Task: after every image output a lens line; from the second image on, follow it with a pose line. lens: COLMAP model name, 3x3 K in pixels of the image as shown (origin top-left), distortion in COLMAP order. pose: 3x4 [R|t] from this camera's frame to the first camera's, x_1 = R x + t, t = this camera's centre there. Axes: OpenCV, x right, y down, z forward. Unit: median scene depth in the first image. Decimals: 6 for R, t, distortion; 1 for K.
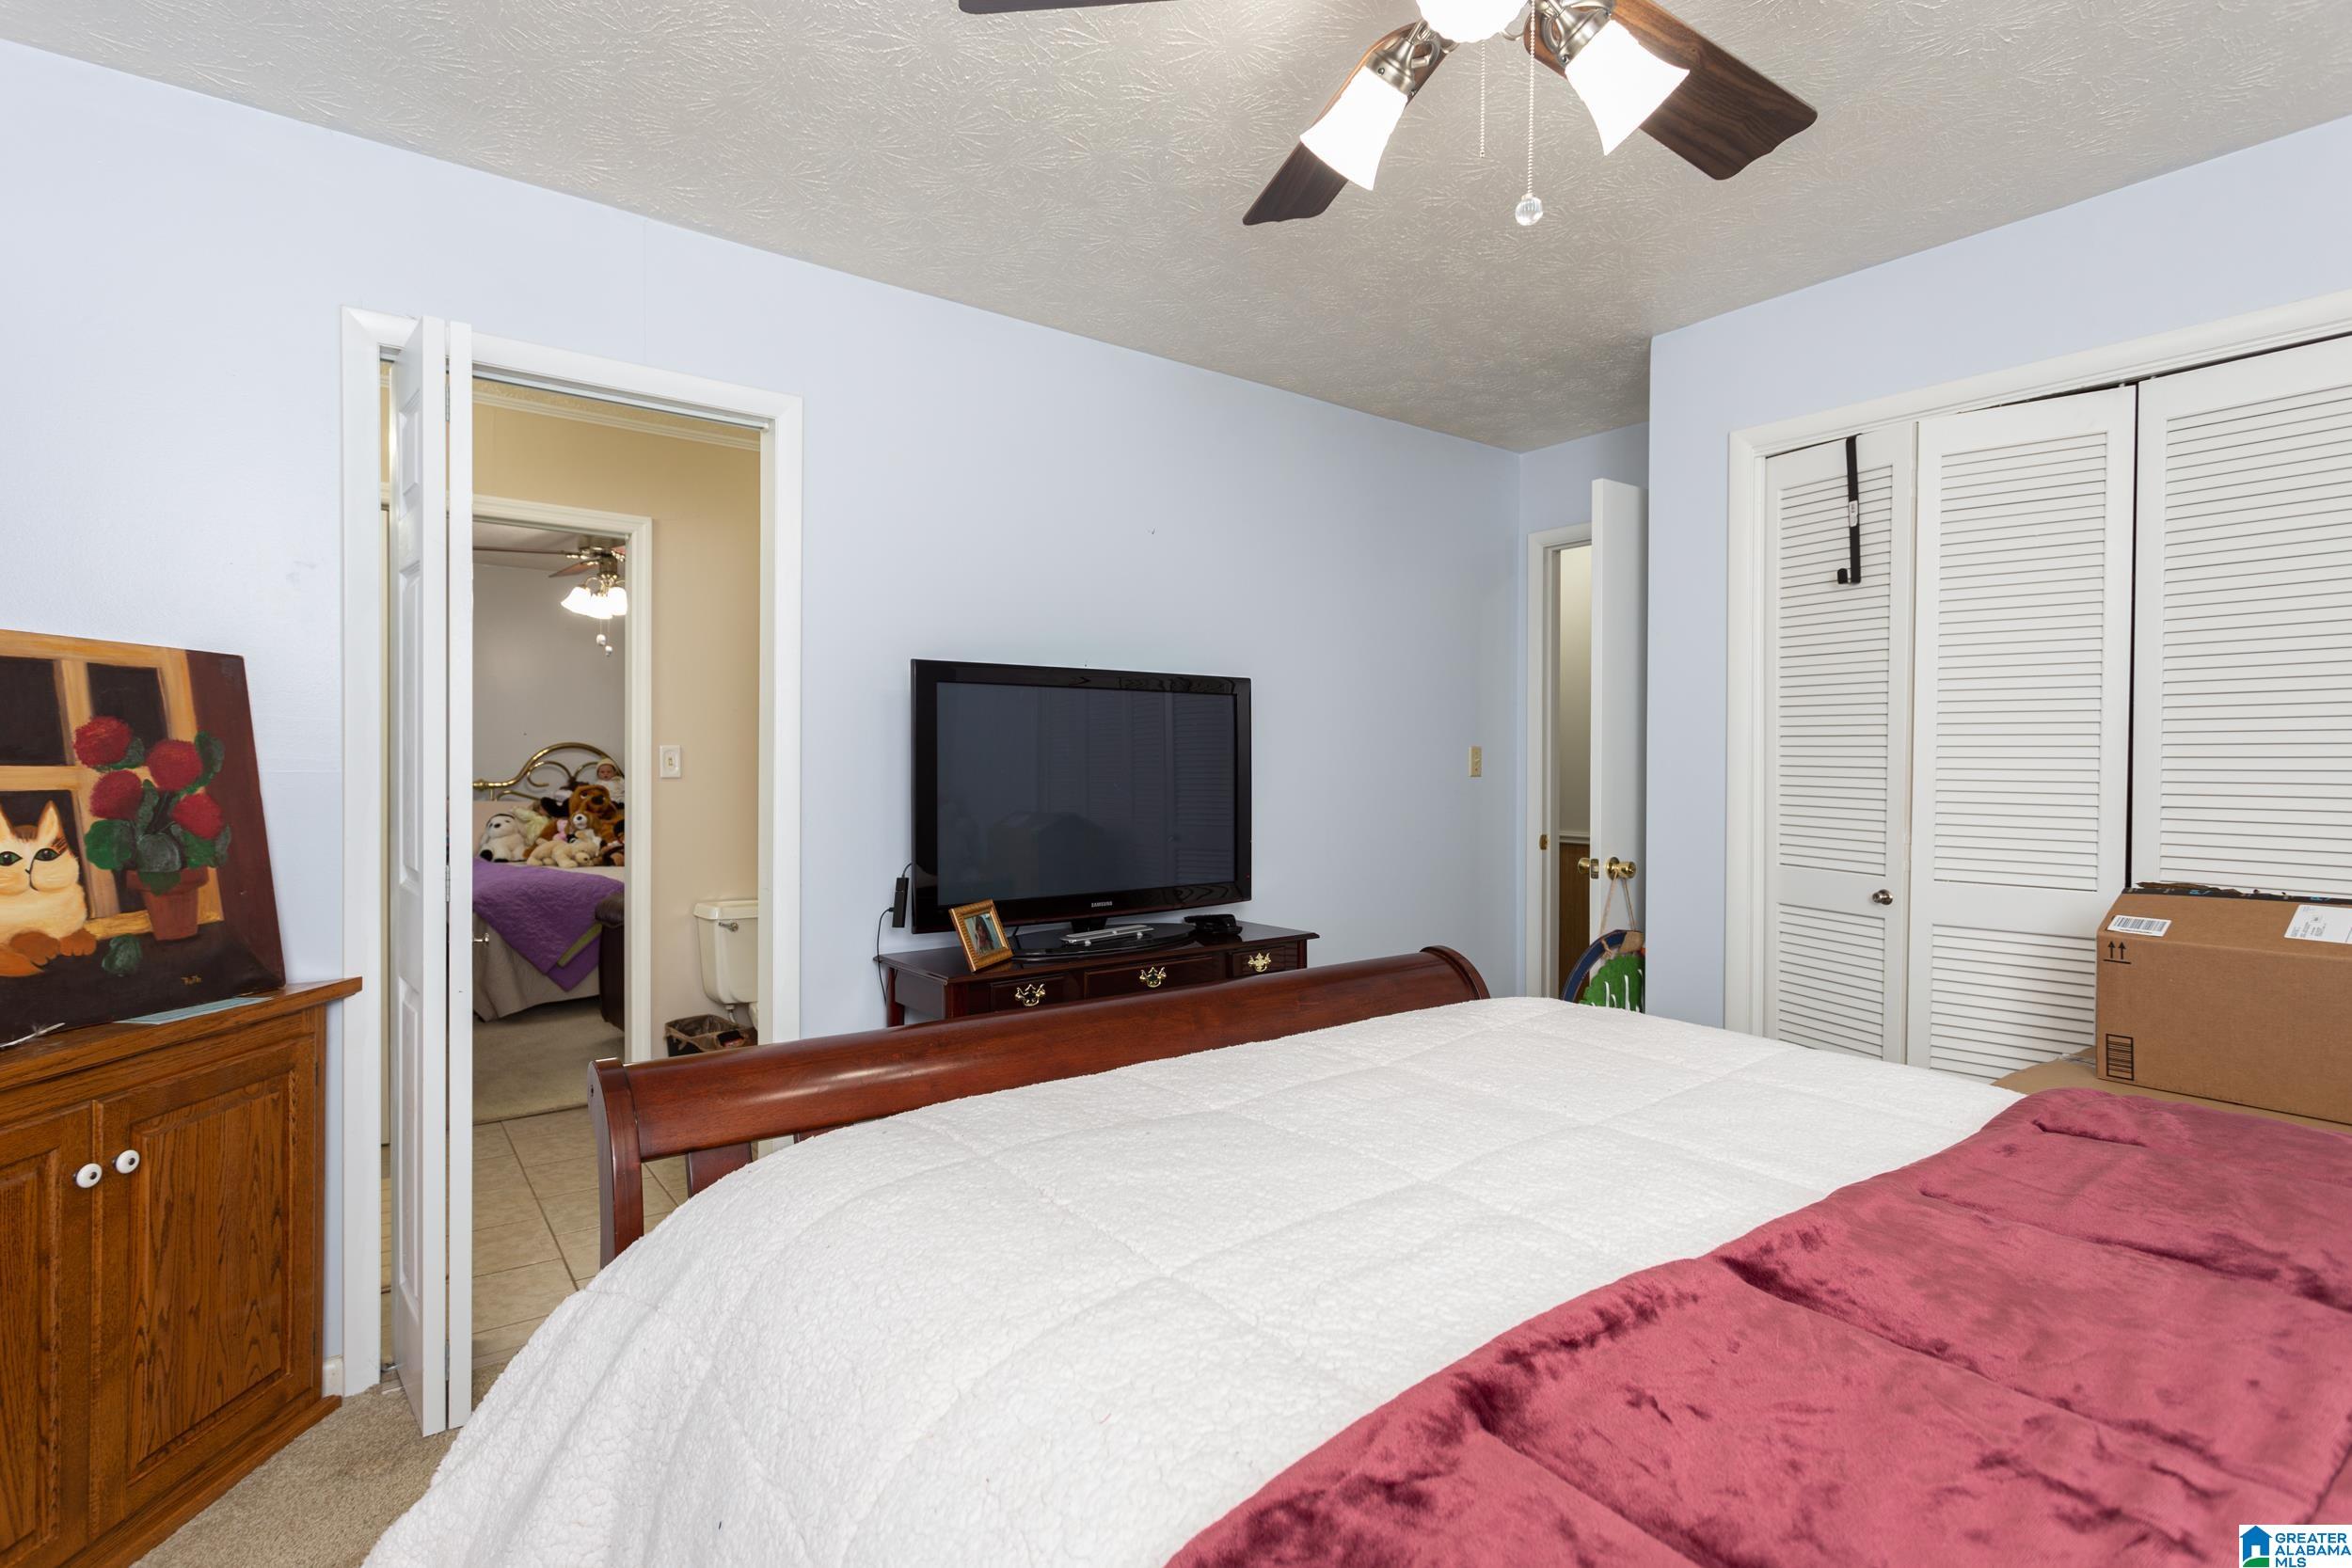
lens RADIAL K [[1123.3, 0, 1176.0], [0, 1123.3, 784.0], [0, 0, 1]] dist [0.000838, 0.000371]
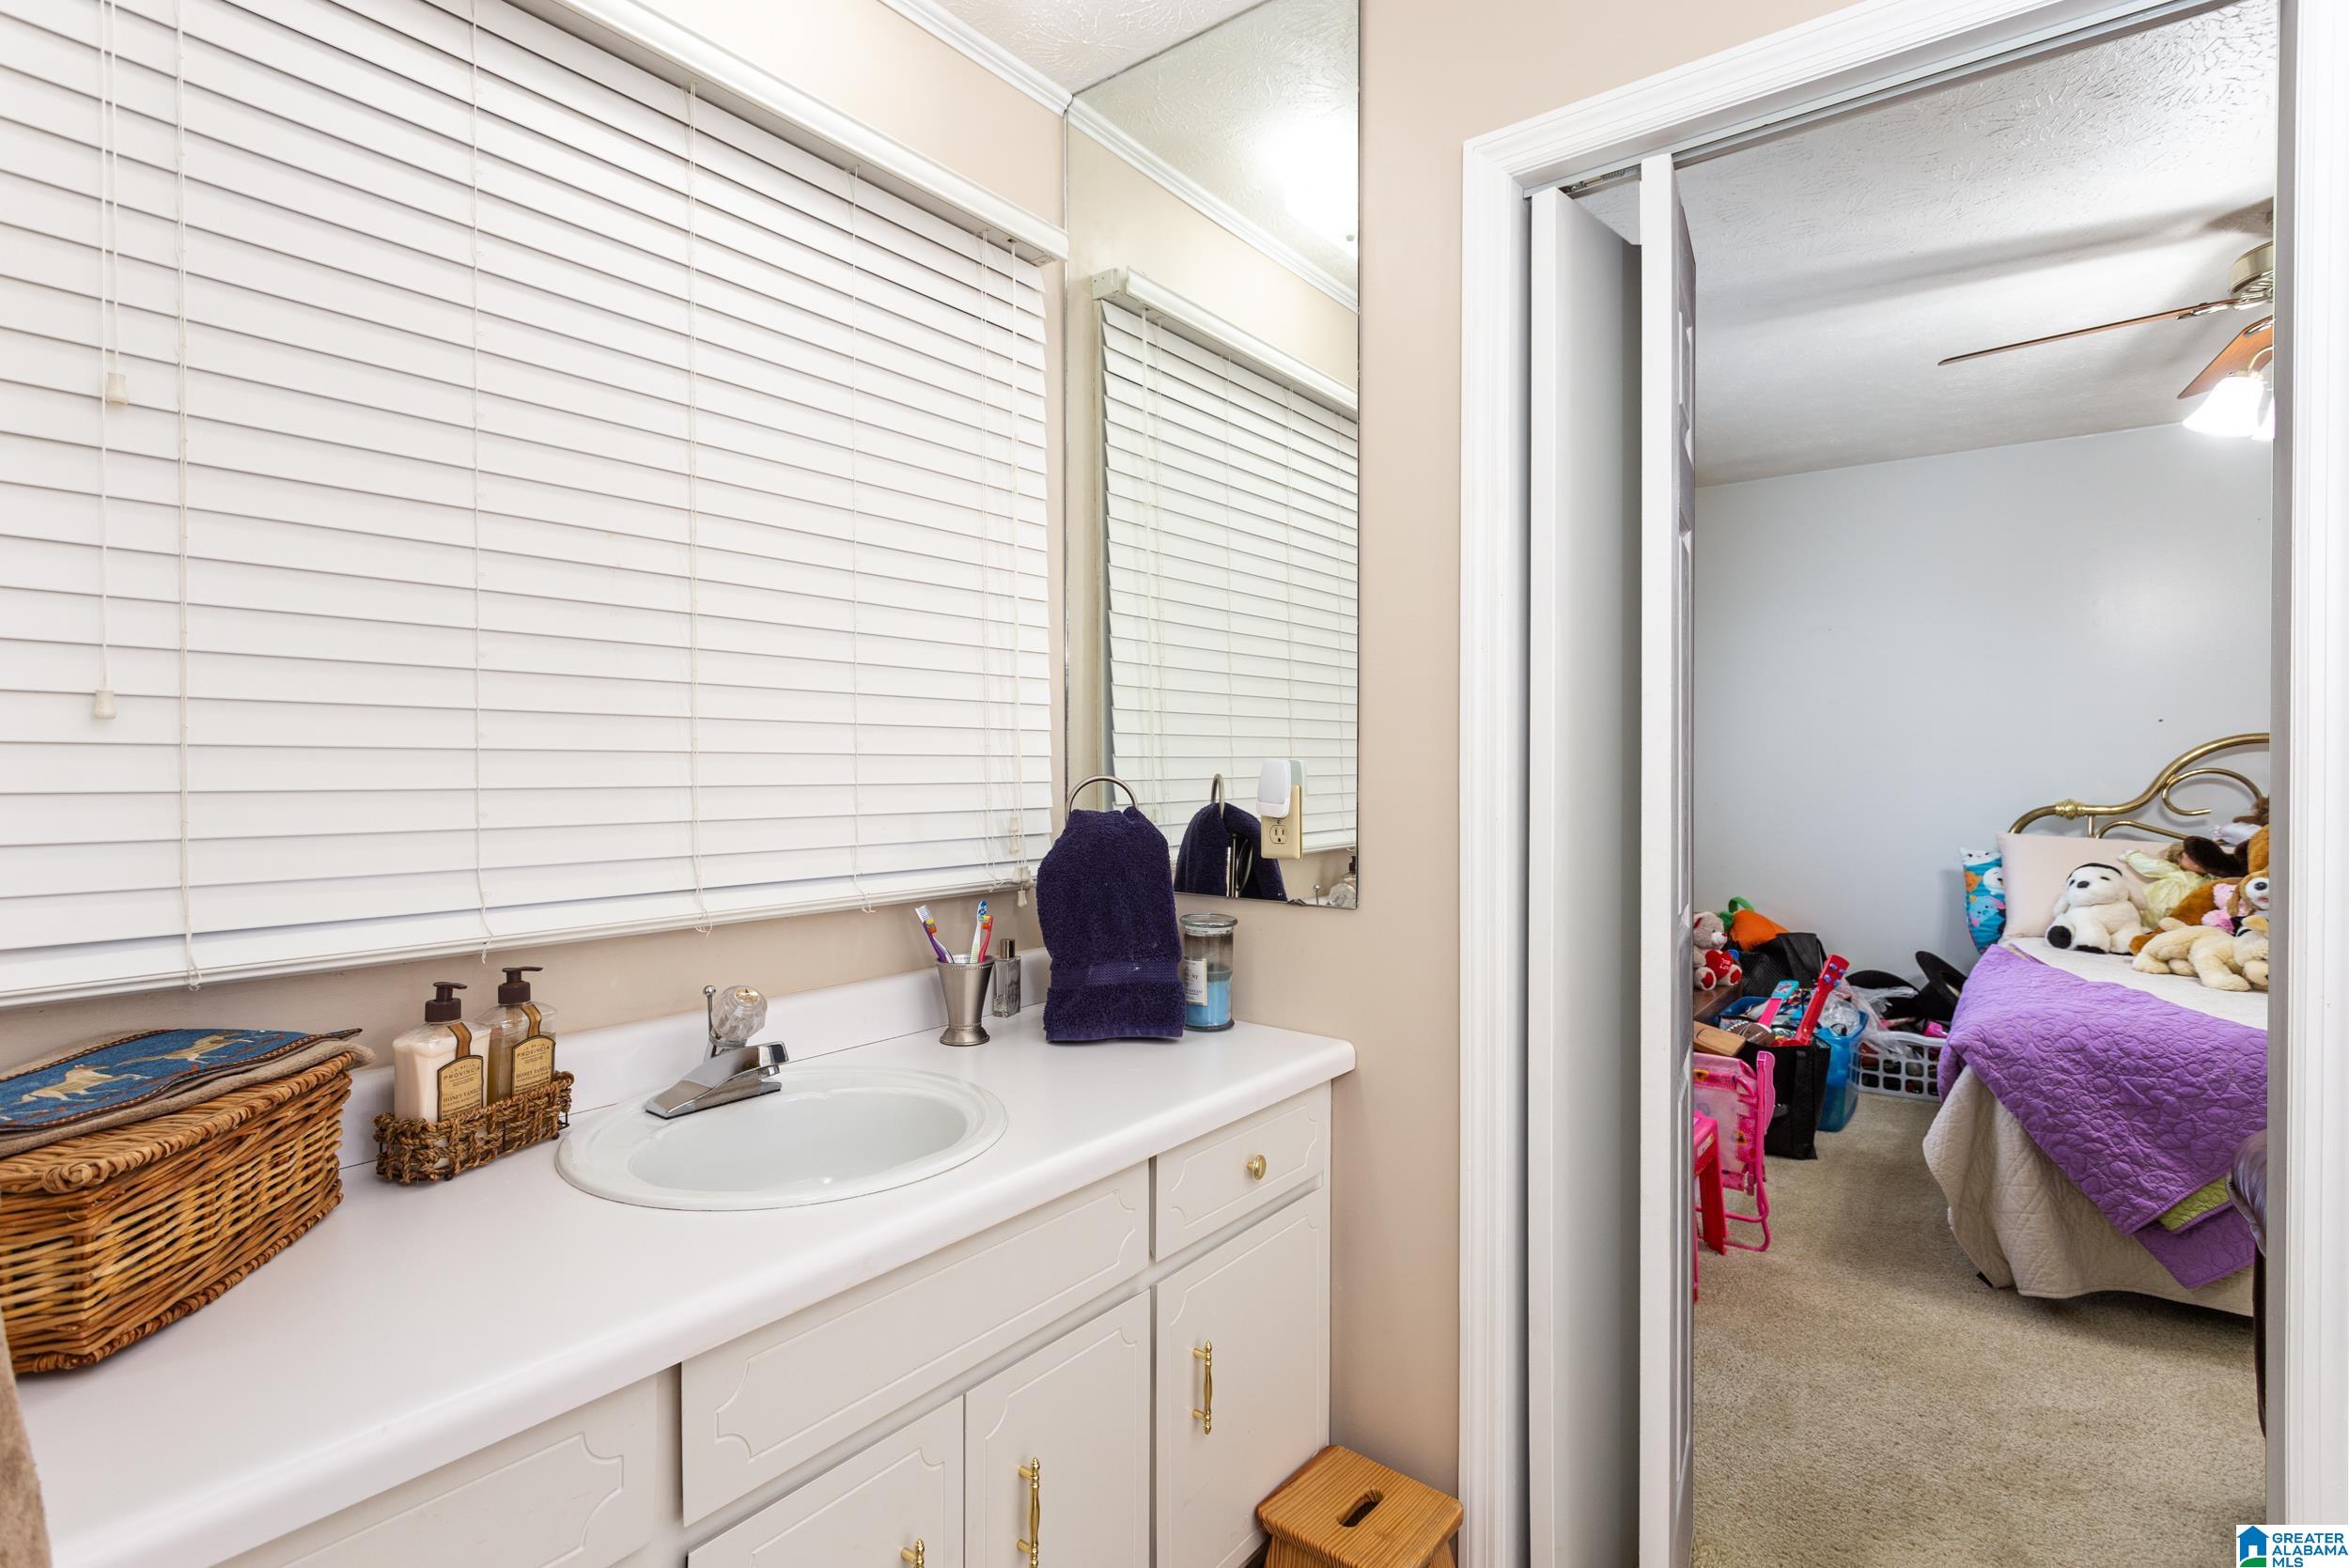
lens RADIAL K [[1121.9, 0, 1174.5], [0, 1121.9, 784.0], [0, 0, 1]] dist [0.000838, 0.000371]
pose [[0.264598, 0.006854, -0.964334, -0.194538], [-0.023894, 0.999714, 0.000549, -0.001499], [0.964063, 0.022896, 0.264686, 0.428357]]
